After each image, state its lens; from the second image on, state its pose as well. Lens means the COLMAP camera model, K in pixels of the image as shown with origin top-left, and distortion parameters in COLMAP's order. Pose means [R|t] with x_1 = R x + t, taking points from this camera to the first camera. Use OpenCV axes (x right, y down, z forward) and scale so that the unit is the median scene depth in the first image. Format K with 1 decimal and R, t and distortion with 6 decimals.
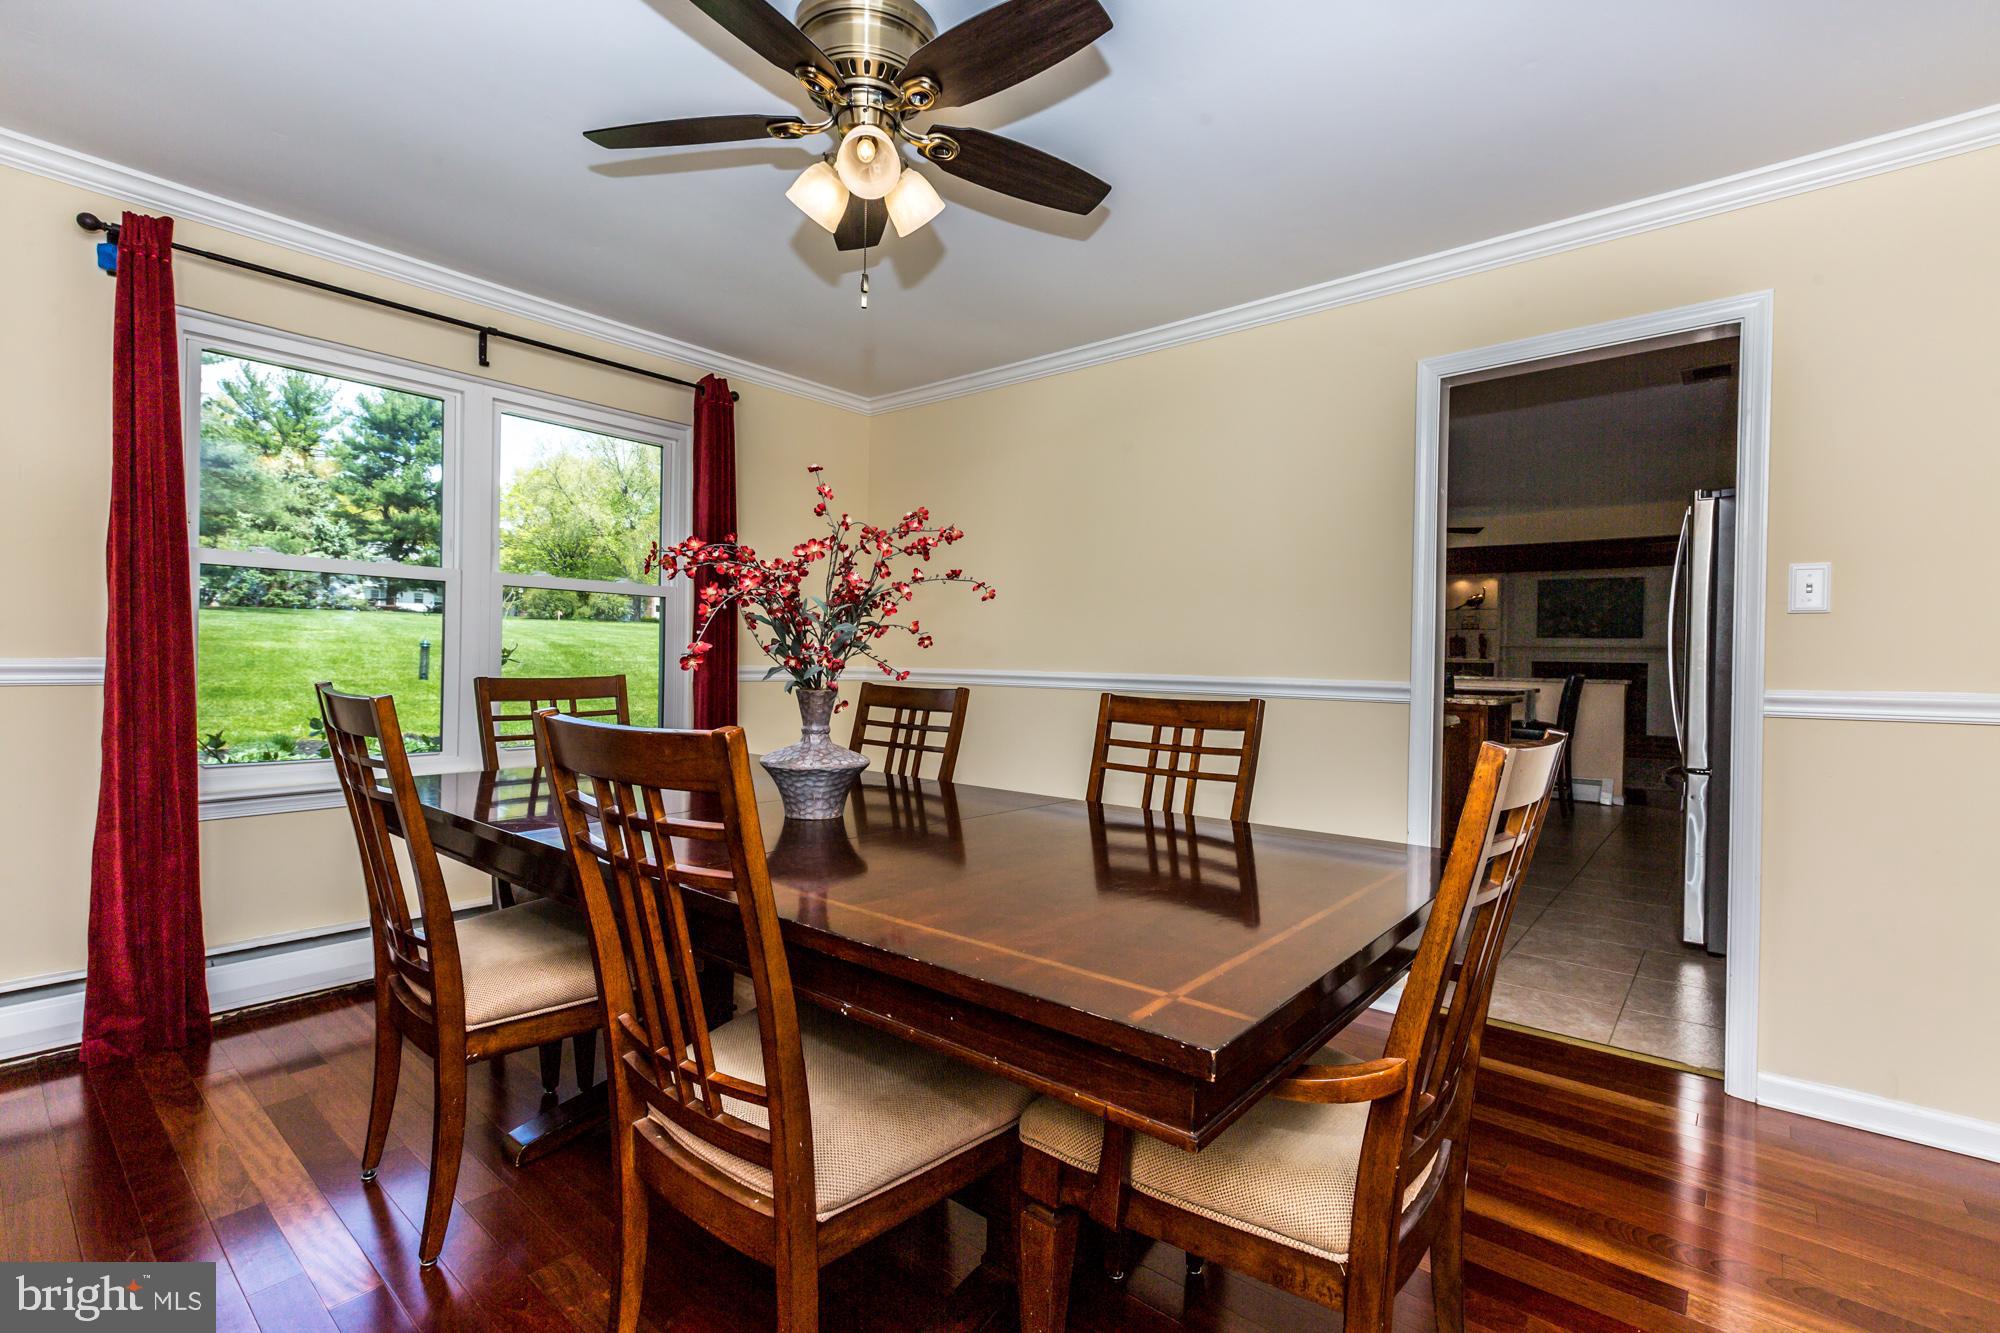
lens RADIAL K [[904.5, 0, 1000.7], [0, 904.5, 662.7], [0, 0, 1]] dist [0.001179, -0.001341]
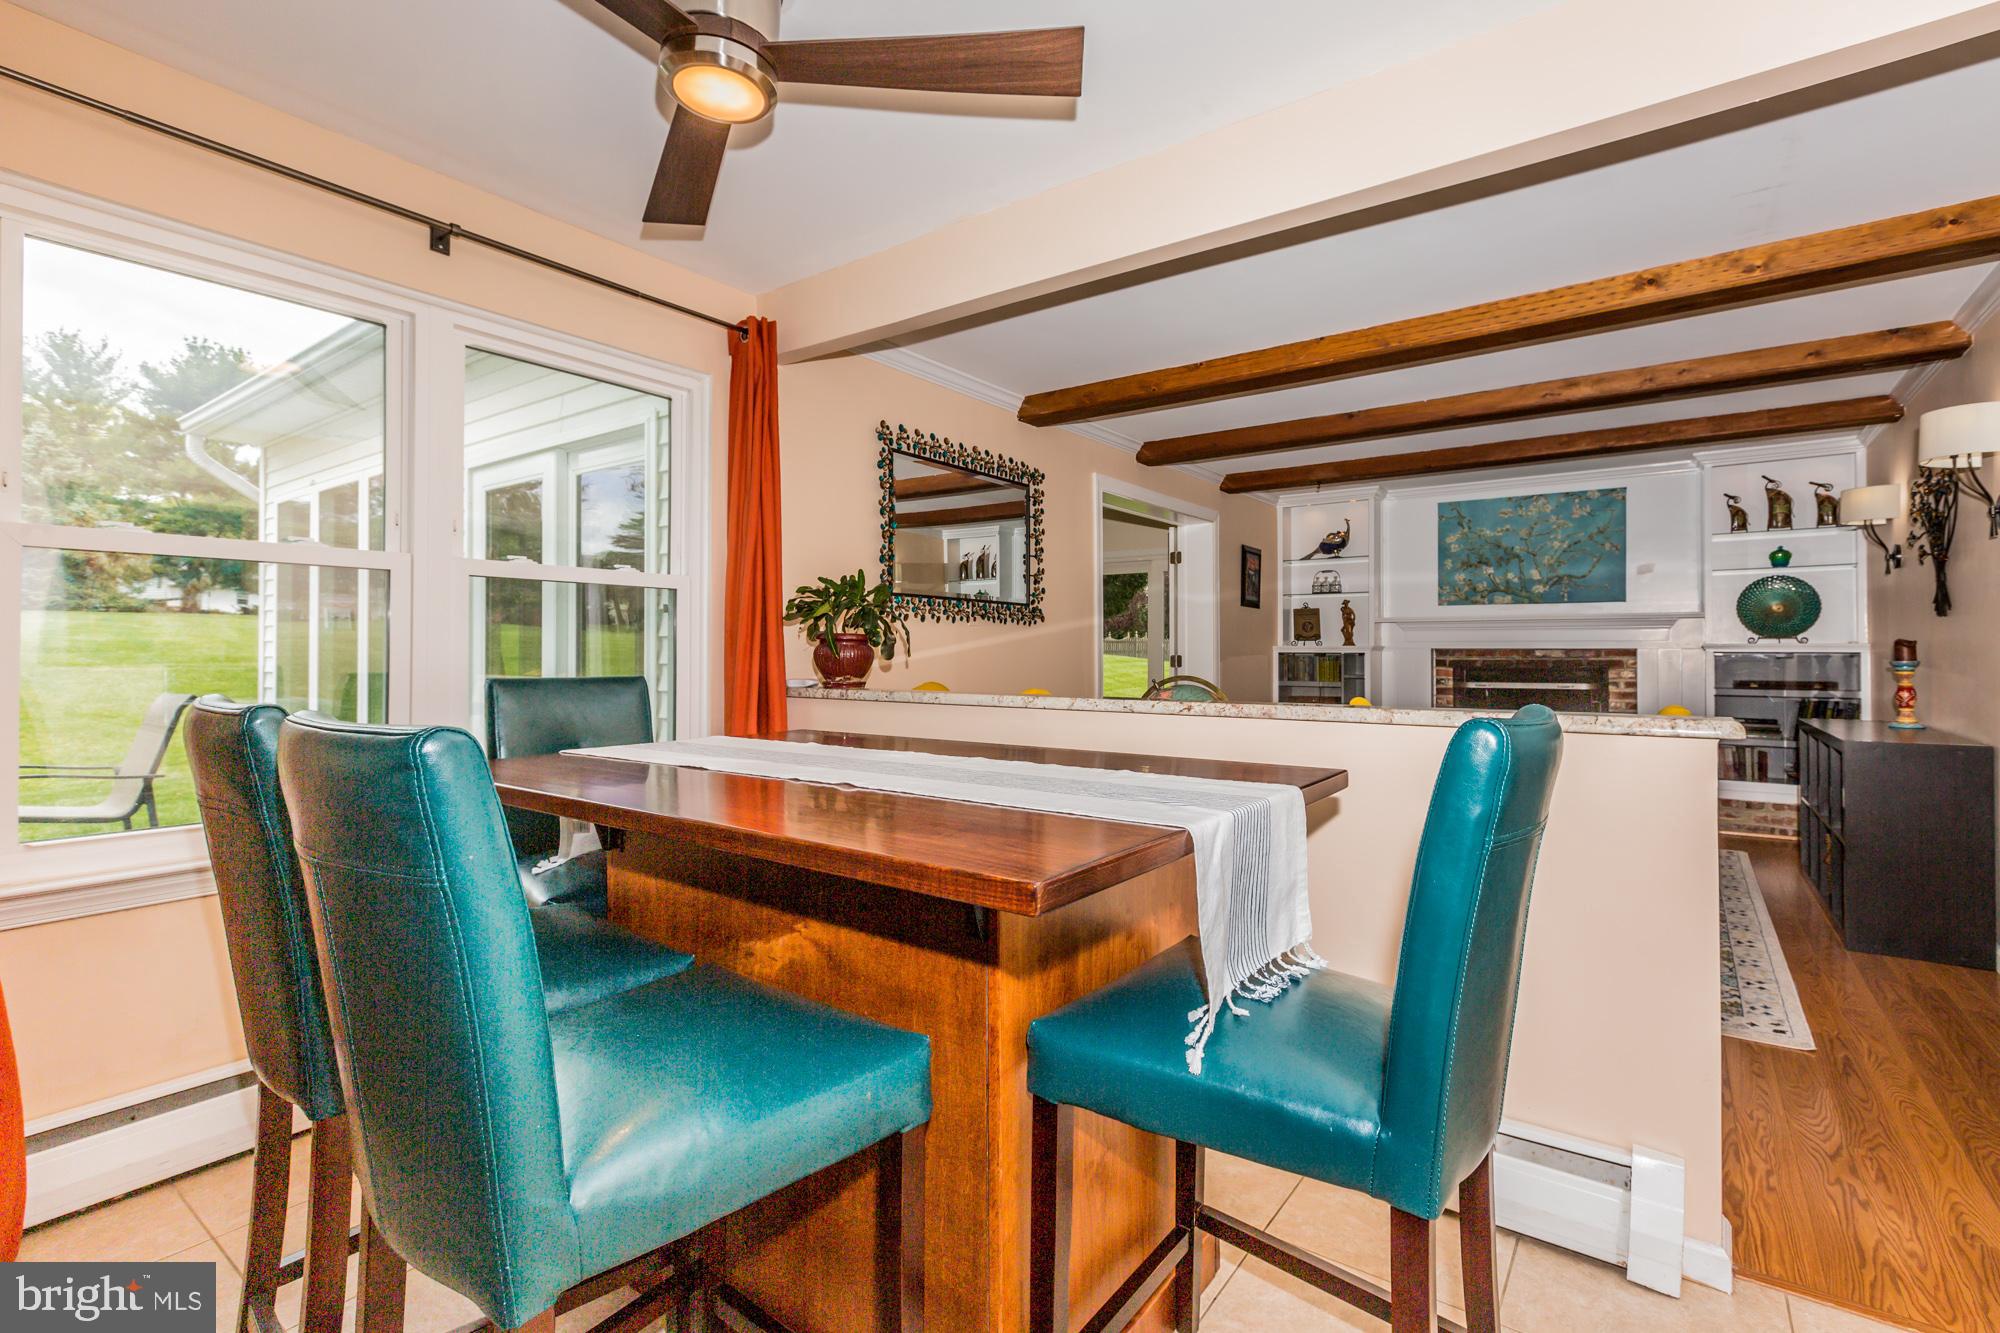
lens RADIAL K [[904.5, 0, 1003.1], [0, 904.5, 660.8], [0, 0, 1]] dist [0.001179, -0.001341]
pose [[0.997969, -0.018519, 0.060952, 0.290682], [0.018230, 0.999820, 0.005302, -0.001274], [-0.061039, -0.004180, 0.998127, 0.459720]]
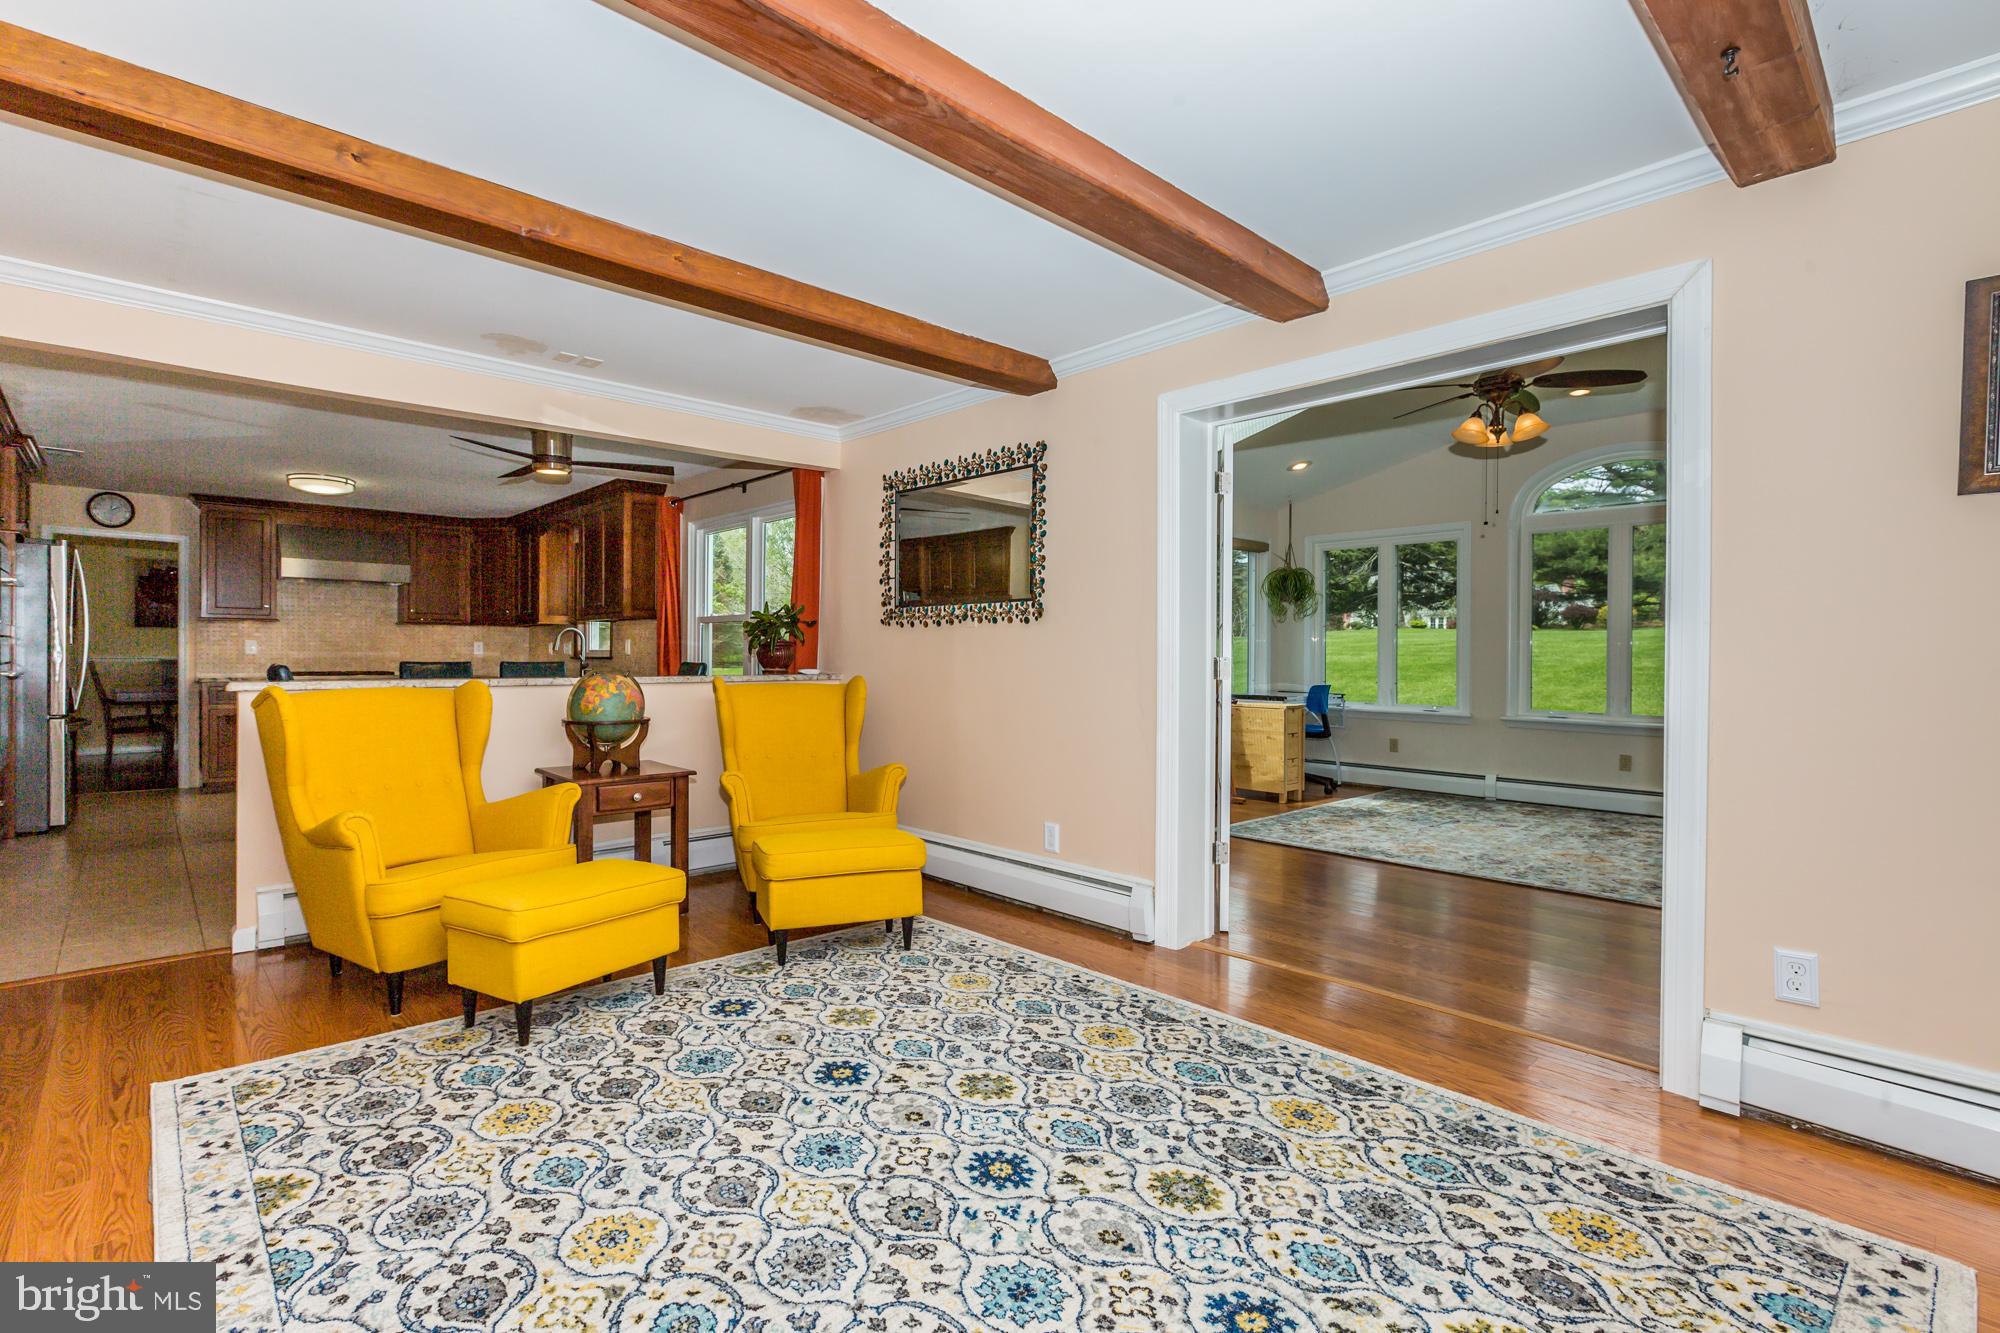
lens RADIAL K [[904.5, 0, 959.6], [0, 904.5, 665.0], [0, 0, 1]] dist [0.001179, -0.001341]
pose [[-0.136029, -0.008740, -0.990666, 0.661789], [-0.009760, 0.999924, -0.007481, 0.004588], [0.990657, 0.008651, -0.136104, 0.857024]]
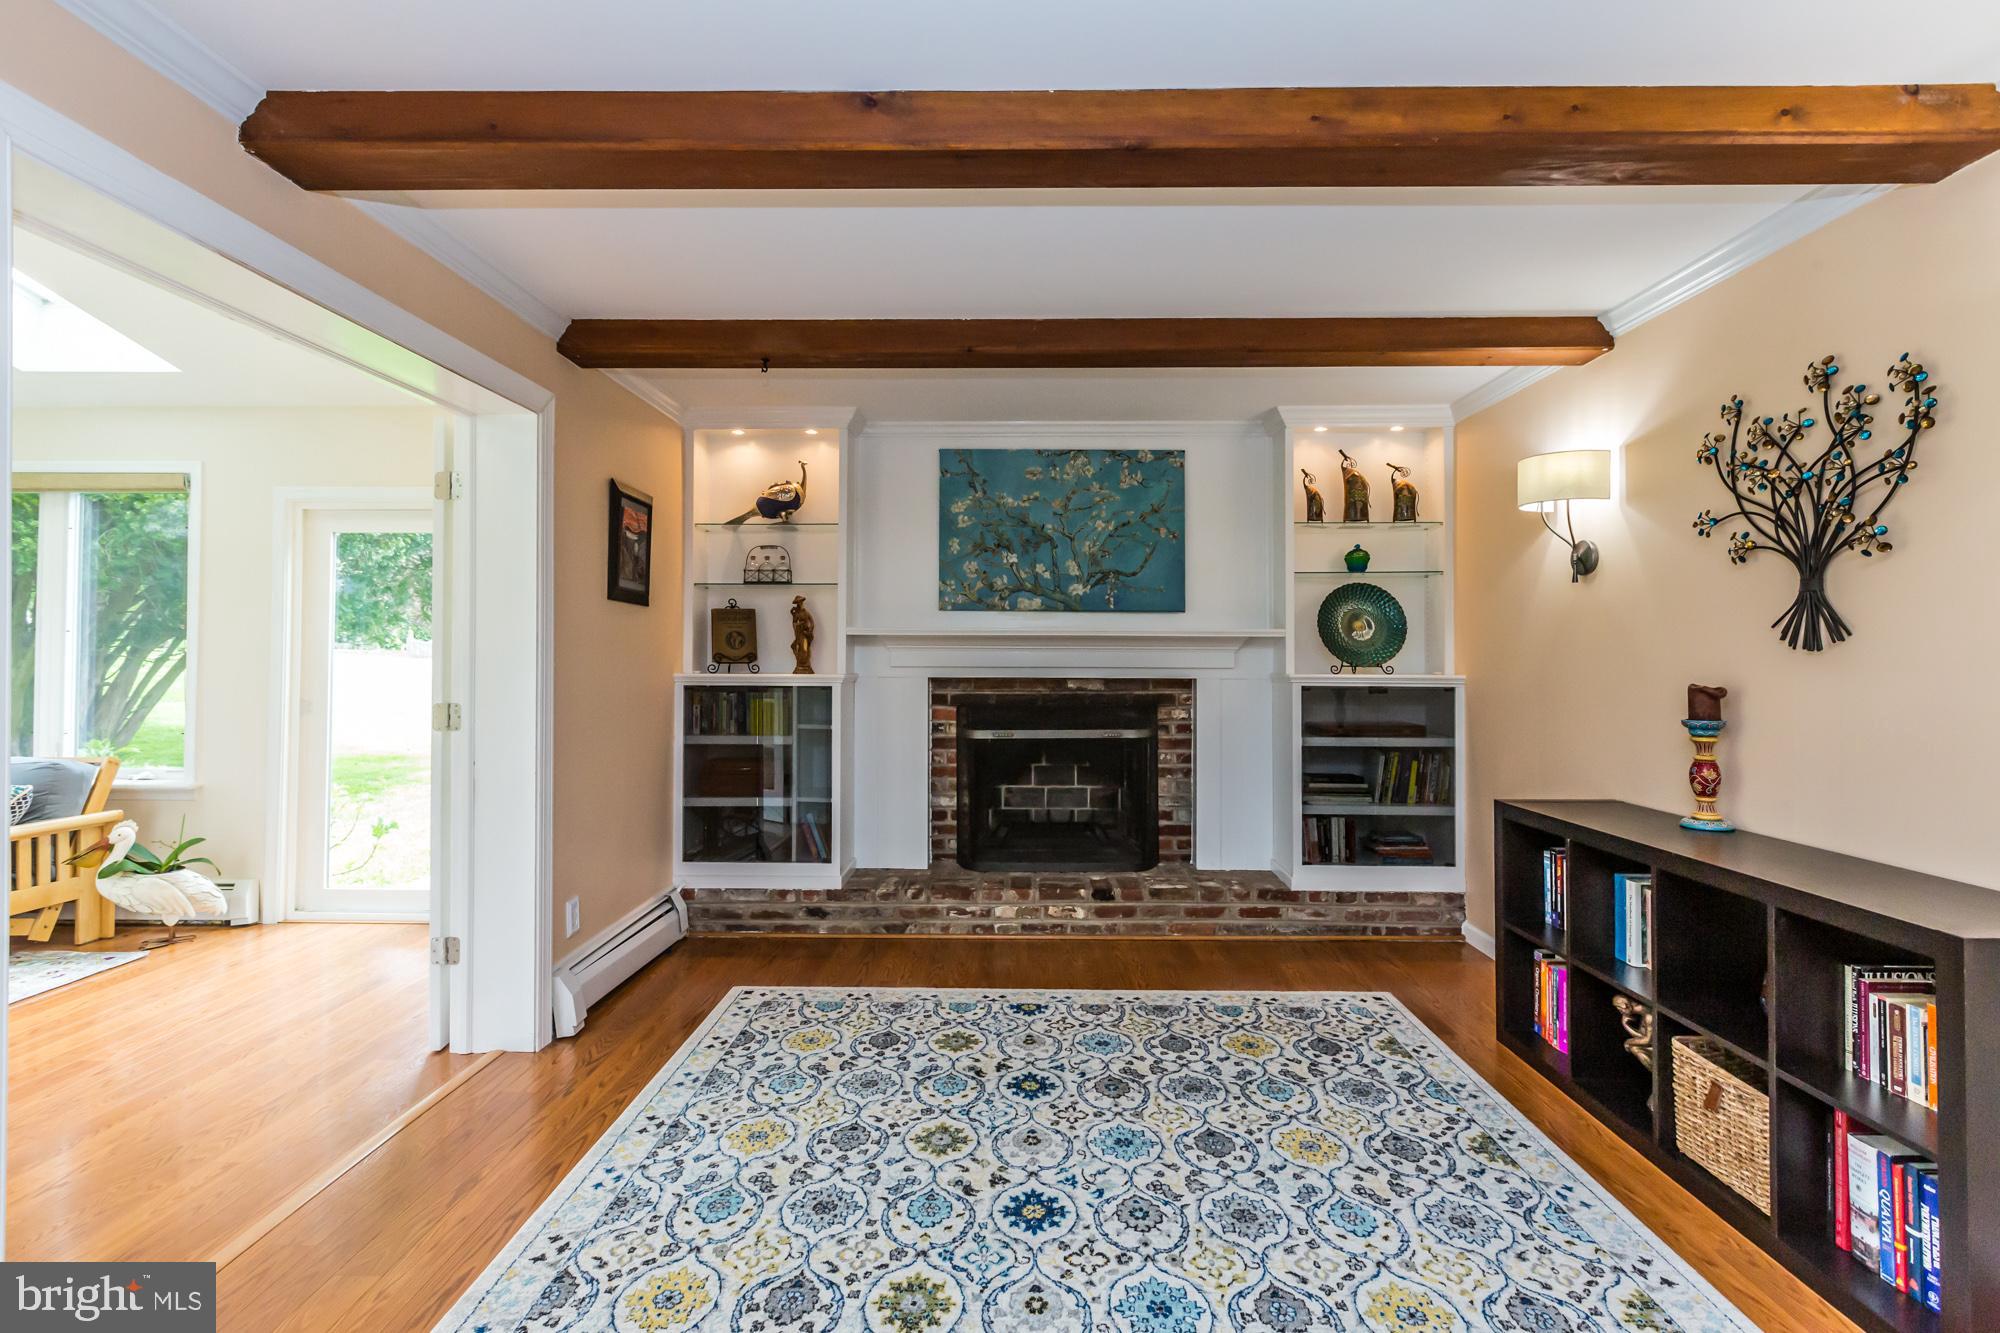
lens RADIAL K [[904.5, 0, 1001.4], [0, 904.5, 635.4], [0, 0, 1]] dist [0.001179, -0.001341]
pose [[0.773681, -0.003603, 0.633565, 0.388347], [0.015573, 0.999790, -0.013331, -0.012662], [-0.633384, 0.020180, 0.773575, 0.713422]]
